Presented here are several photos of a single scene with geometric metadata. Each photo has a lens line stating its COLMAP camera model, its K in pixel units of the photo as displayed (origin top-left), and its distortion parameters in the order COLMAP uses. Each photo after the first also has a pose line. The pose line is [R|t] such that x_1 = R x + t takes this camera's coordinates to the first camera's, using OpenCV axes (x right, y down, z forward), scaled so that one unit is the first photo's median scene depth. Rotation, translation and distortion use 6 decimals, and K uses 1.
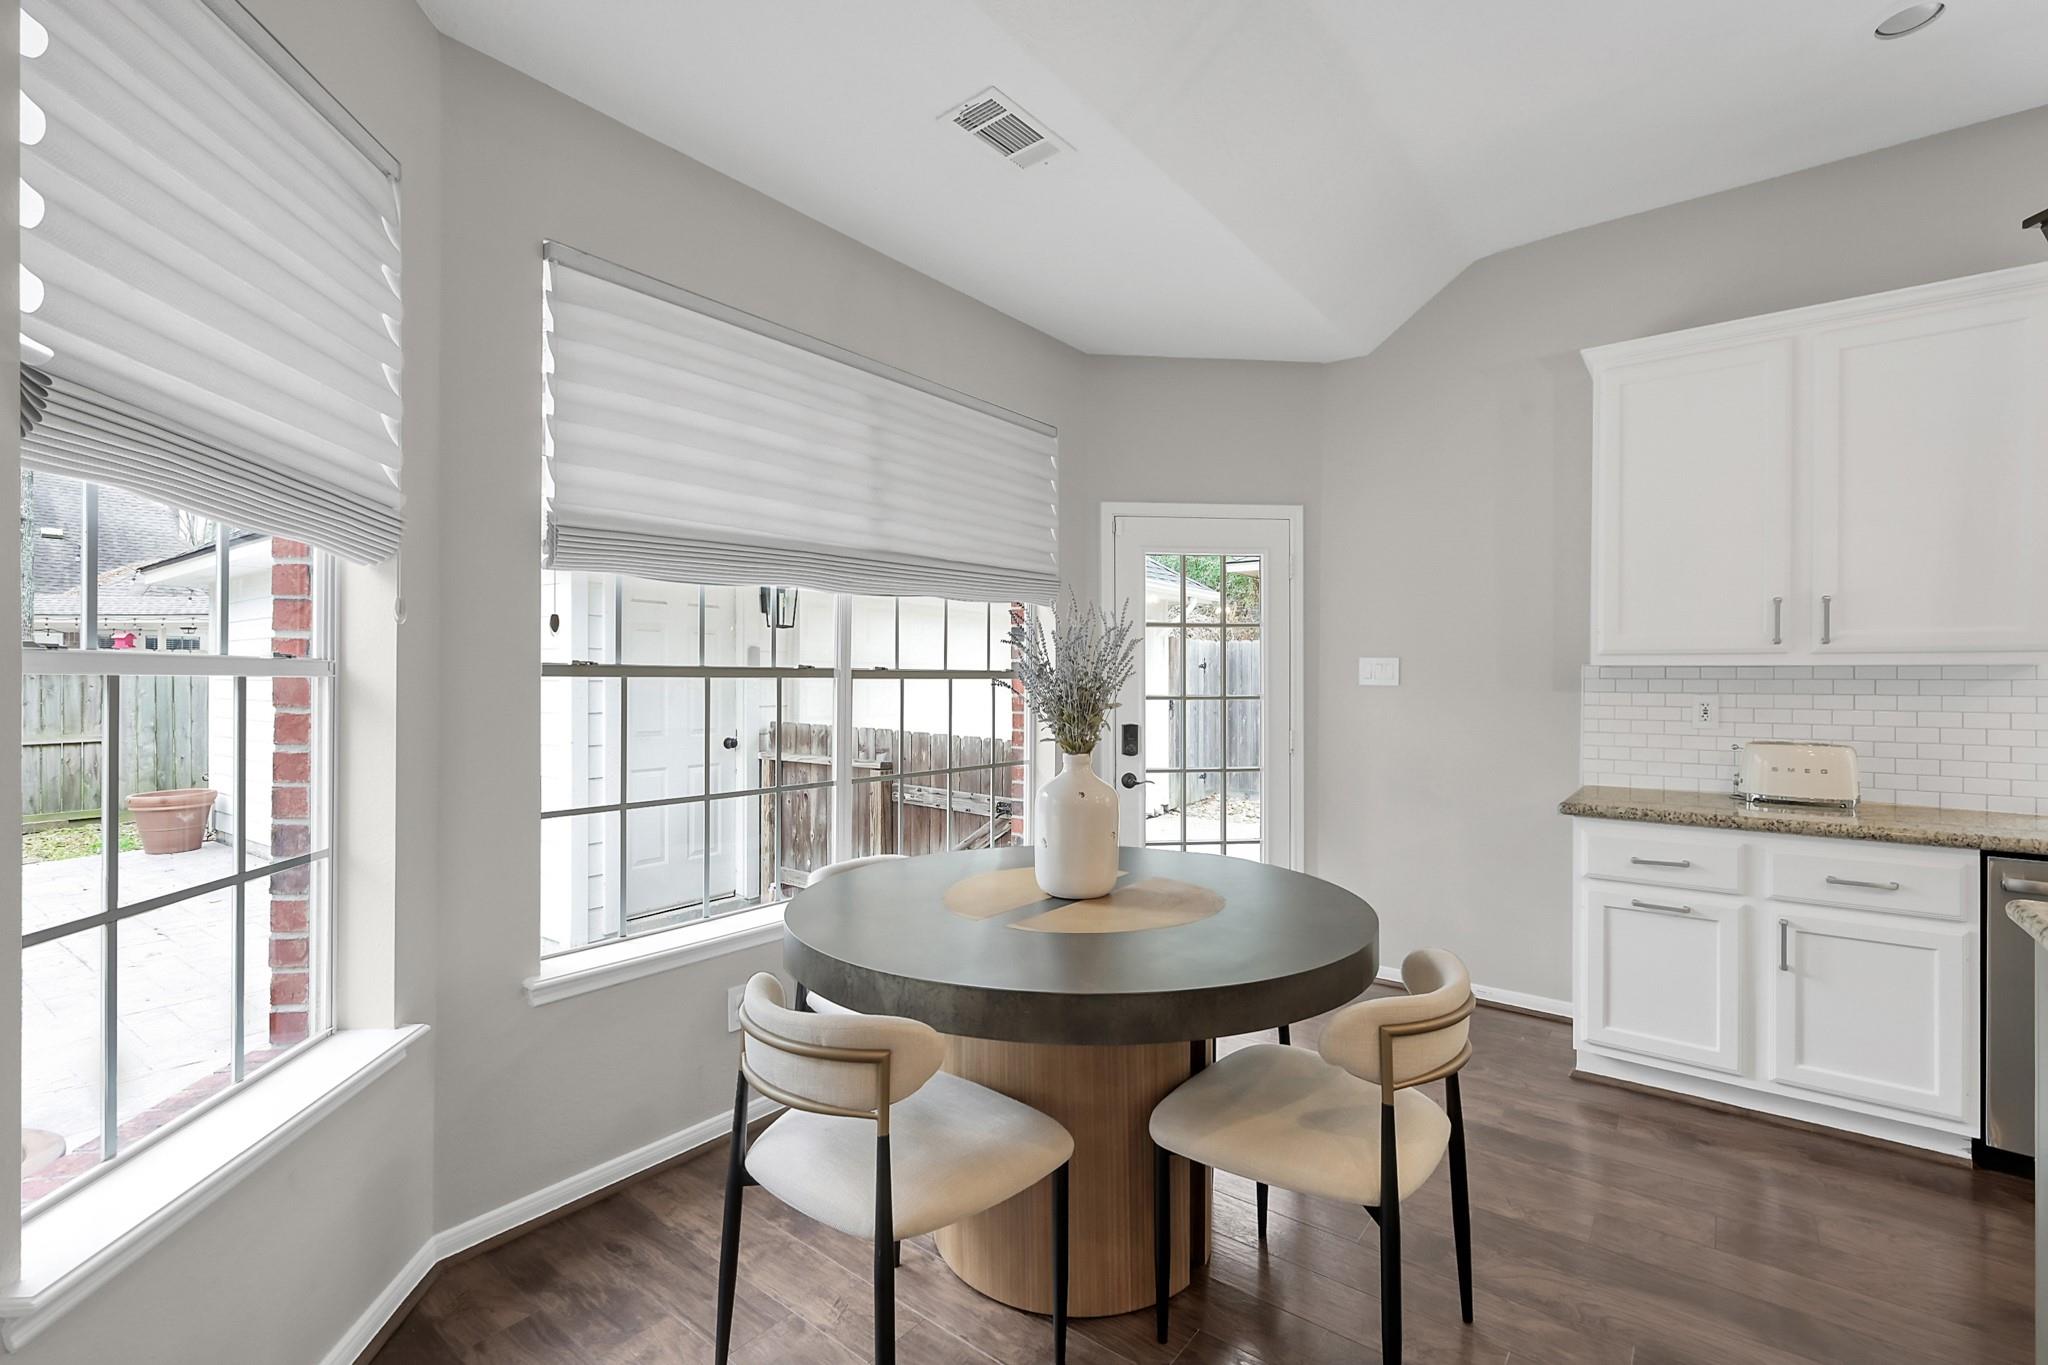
lens RADIAL K [[900.3, 0, 1014.2], [0, 900.3, 676.9], [0, 0, 1]] dist [0.002217, -0.000044]
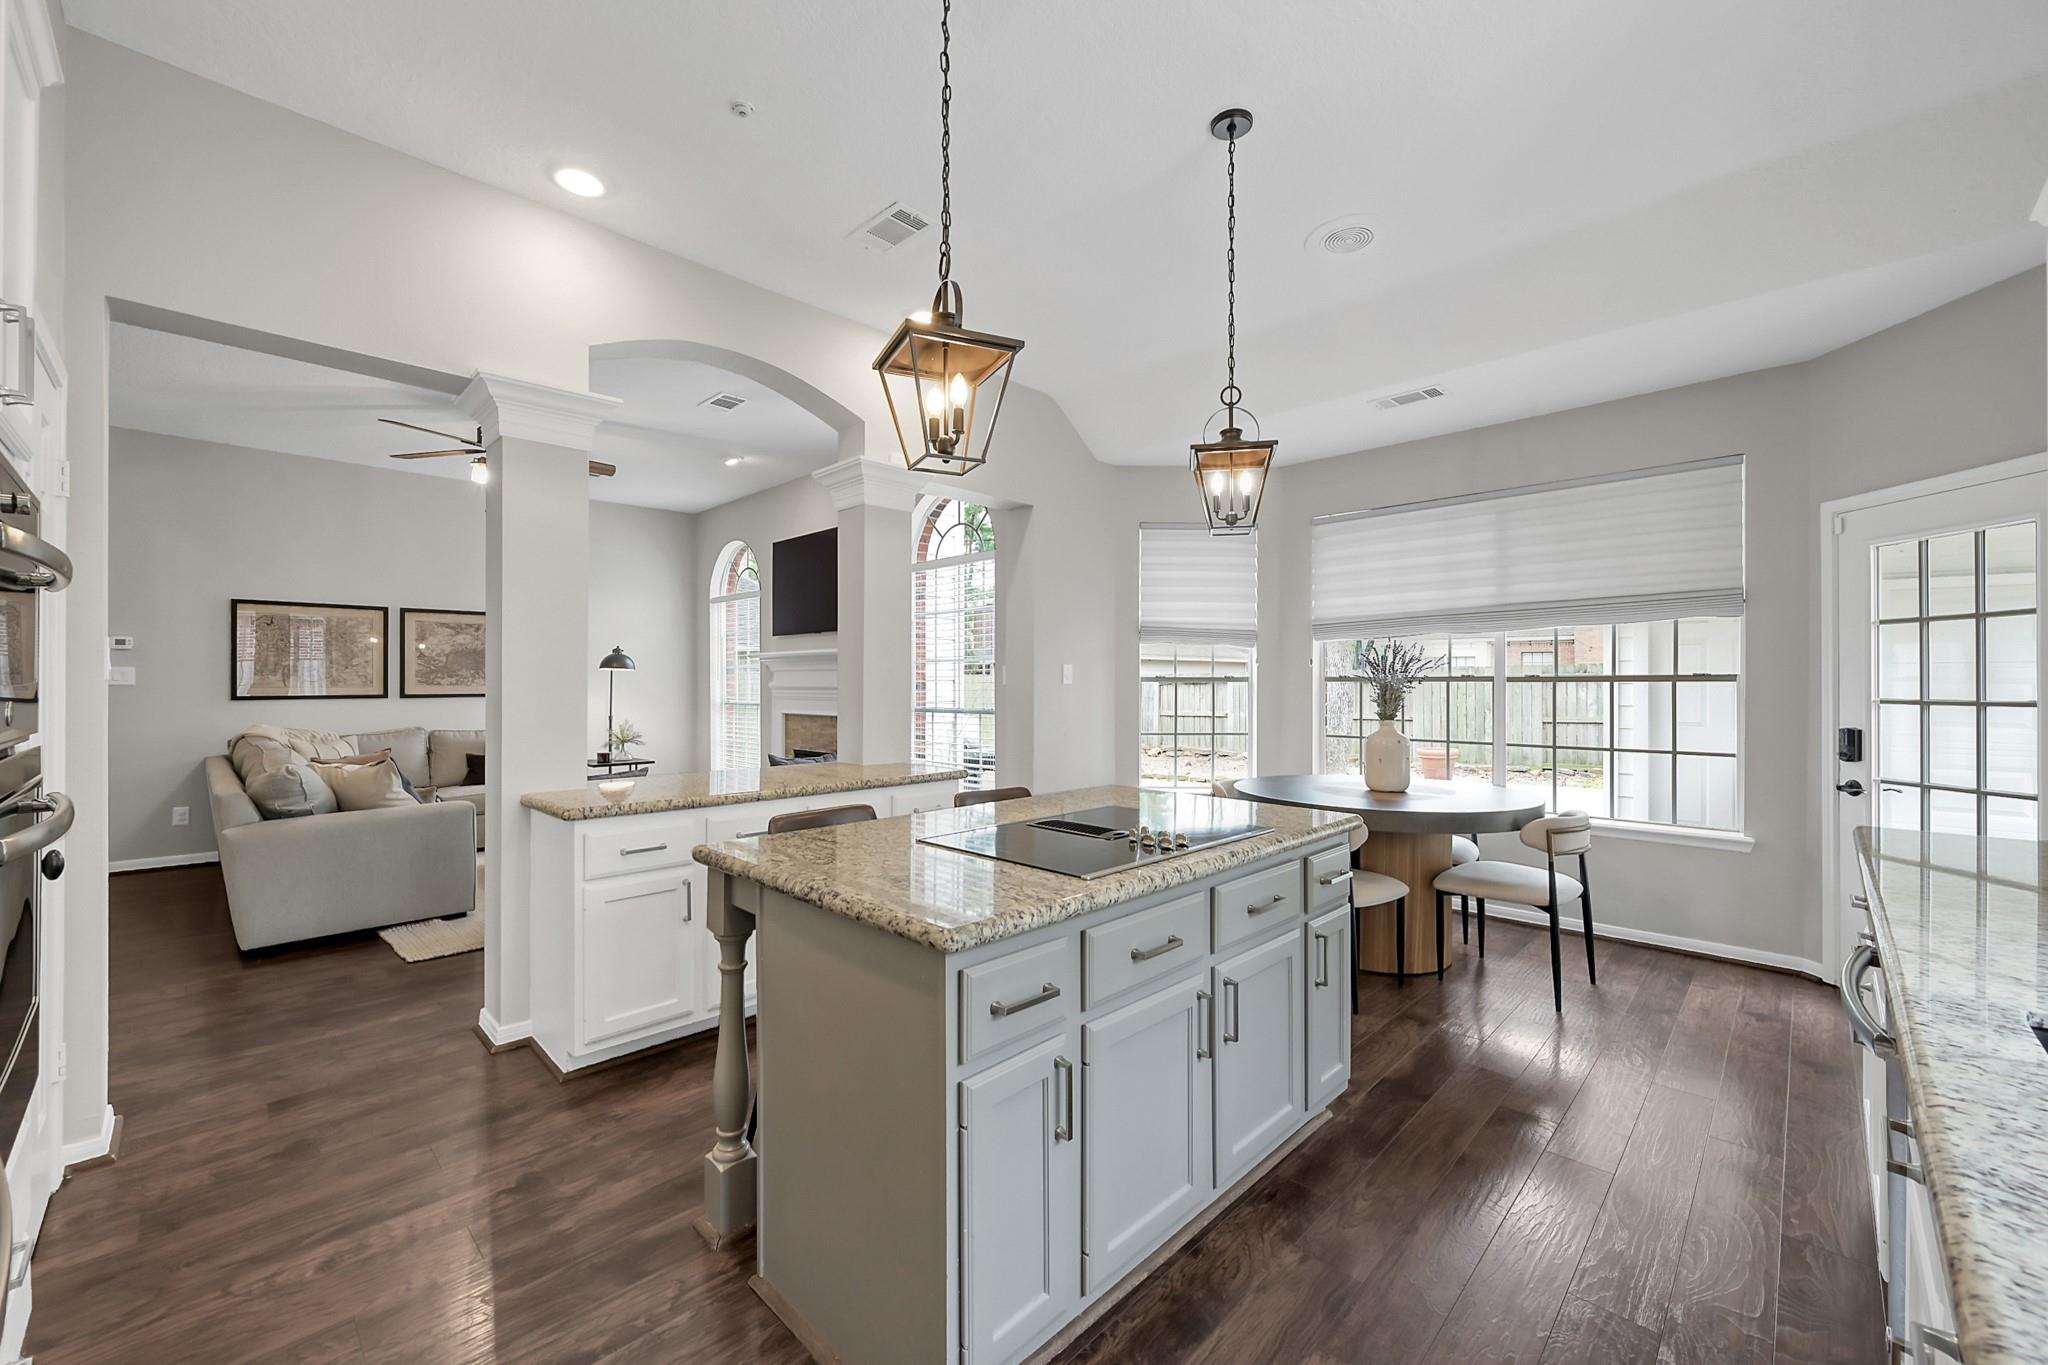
lens RADIAL K [[813.7, 0, 1004.6], [0, 813.7, 681.5], [0, 0, 1]] dist [-0.000424, 0.000153]
pose [[-0.129498, -0.004947, -0.991567, 1.514445], [0.002964, 0.999981, -0.005376, 0.005575], [0.991575, -0.003635, -0.129481, 0.307558]]
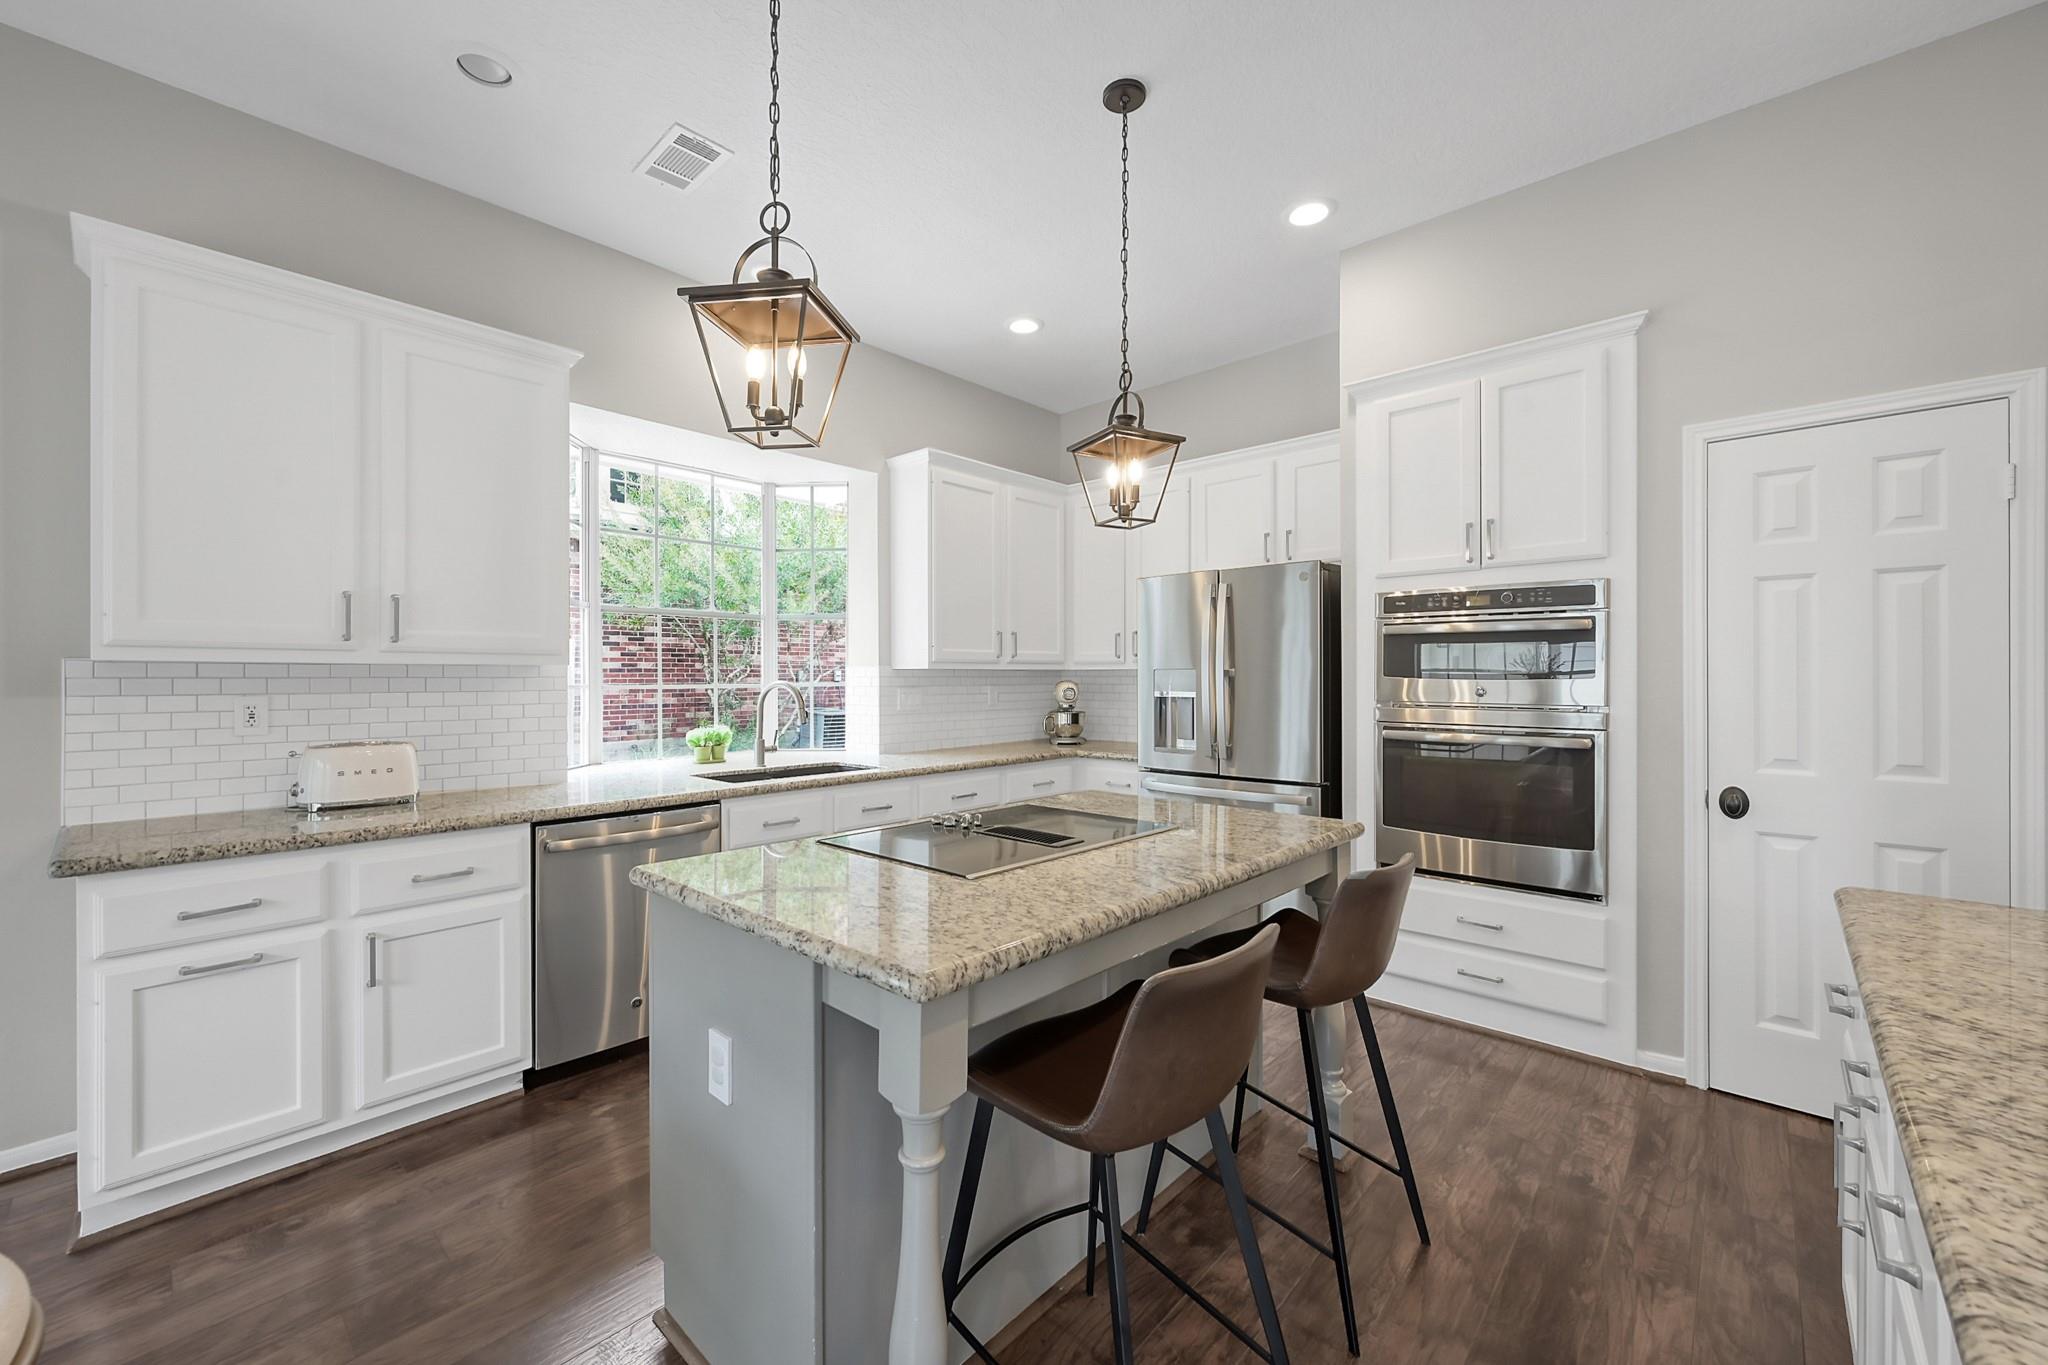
lens RADIAL K [[813.7, 0, 1028.7], [0, 813.7, 682.2], [0, 0, 1]] dist [-0.000424, 0.000153]
pose [[0.070296, -0.010164, 0.997474, 0.051576], [-0.000623, 0.999947, 0.010233, -0.002206], [-0.997526, -0.001341, 0.070286, 0.233801]]
